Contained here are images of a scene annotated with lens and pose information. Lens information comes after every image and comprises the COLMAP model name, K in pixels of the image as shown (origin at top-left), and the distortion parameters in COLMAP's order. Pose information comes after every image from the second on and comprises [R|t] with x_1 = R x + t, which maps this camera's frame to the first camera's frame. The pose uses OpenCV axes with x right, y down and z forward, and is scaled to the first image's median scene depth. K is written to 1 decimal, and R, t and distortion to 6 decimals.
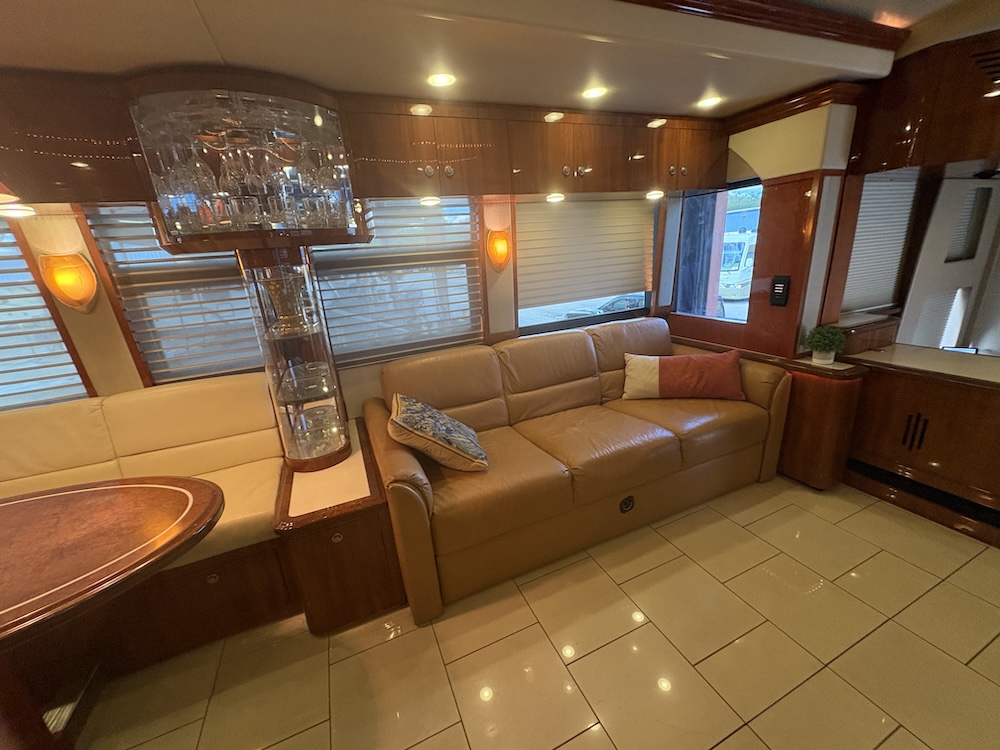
lens RADIAL K [[394.2, 0, 500.7], [0, 394.2, 376.3], [0, 0, 1]] dist [-0.002686, 0.000086]
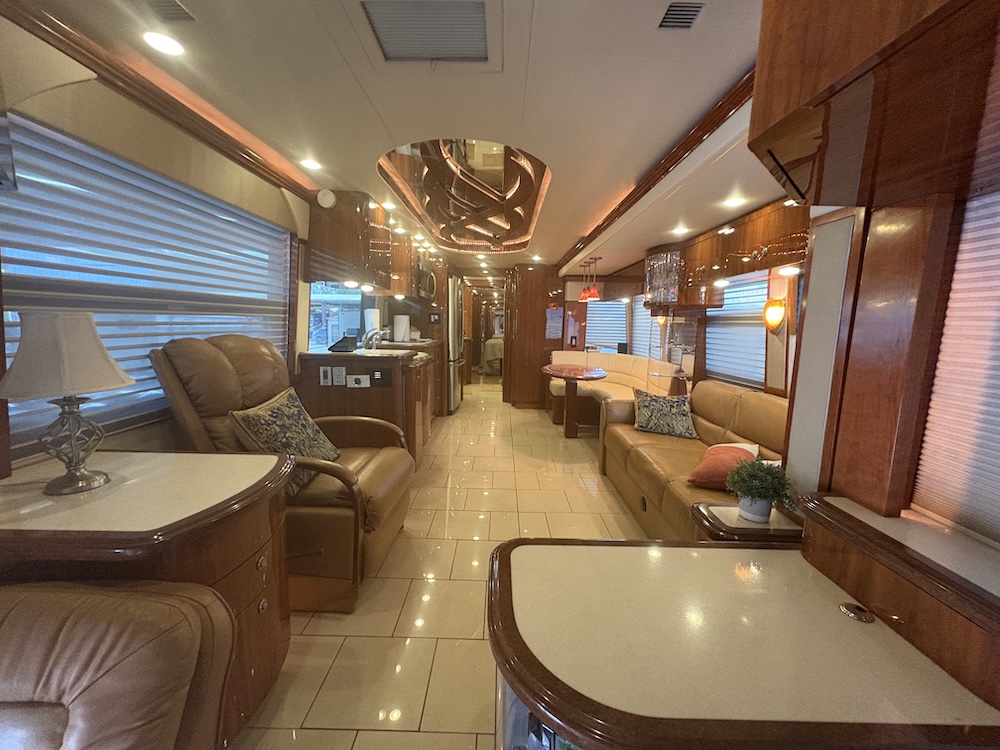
lens RADIAL K [[394.2, 0, 500.7], [0, 394.2, 376.3], [0, 0, 1]] dist [-0.002686, 0.000086]
pose [[-0.400582, 0.189188, -0.896517, 1.781474], [-0.262722, 0.913651, 0.310193, -0.388663], [0.877788, 0.359792, -0.316288, 0.928245]]
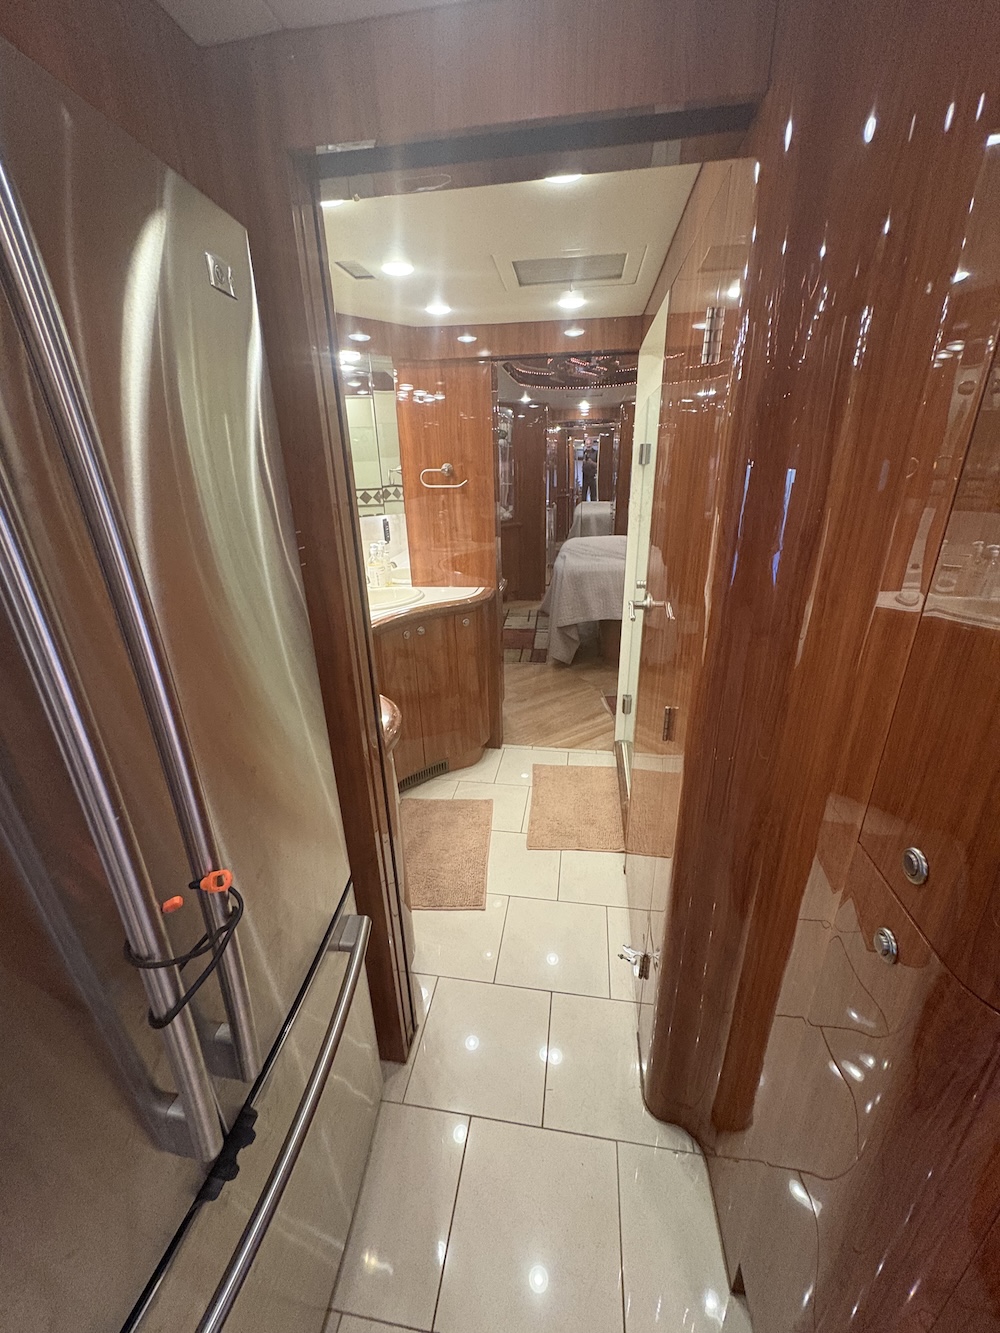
lens RADIAL K [[525.5, 0, 500.0], [0, 525.5, 666.5], [0, 0, 1]] dist [-0.002686, 0.000086]
pose [[-0.526006, 0.389967, -0.755807, -1.181593], [-0.199118, 0.807514, 0.555223, 0.054582], [0.826843, 0.442545, -0.347108, -0.399605]]
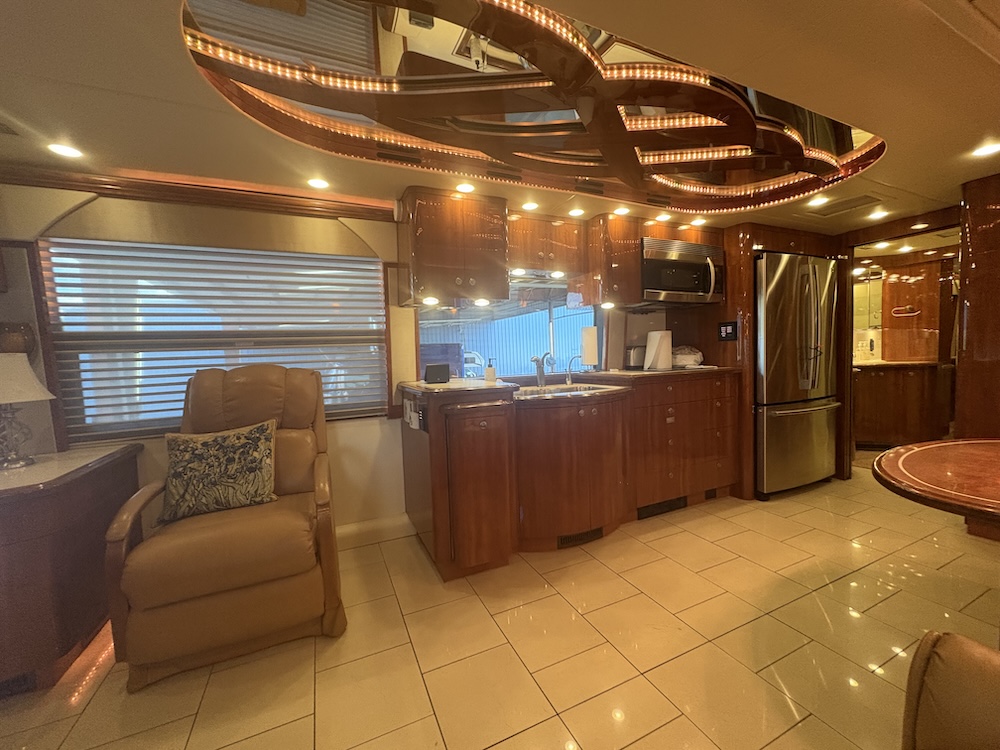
lens RADIAL K [[394.2, 0, 500.7], [0, 394.2, 376.3], [0, 0, 1]] dist [-0.002686, 0.000086]
pose [[-0.993585, 0.111864, -0.016574, 0.256407], [0.098906, 0.930672, 0.352232, -0.276384], [0.054827, 0.348333, -0.935766, 1.099844]]
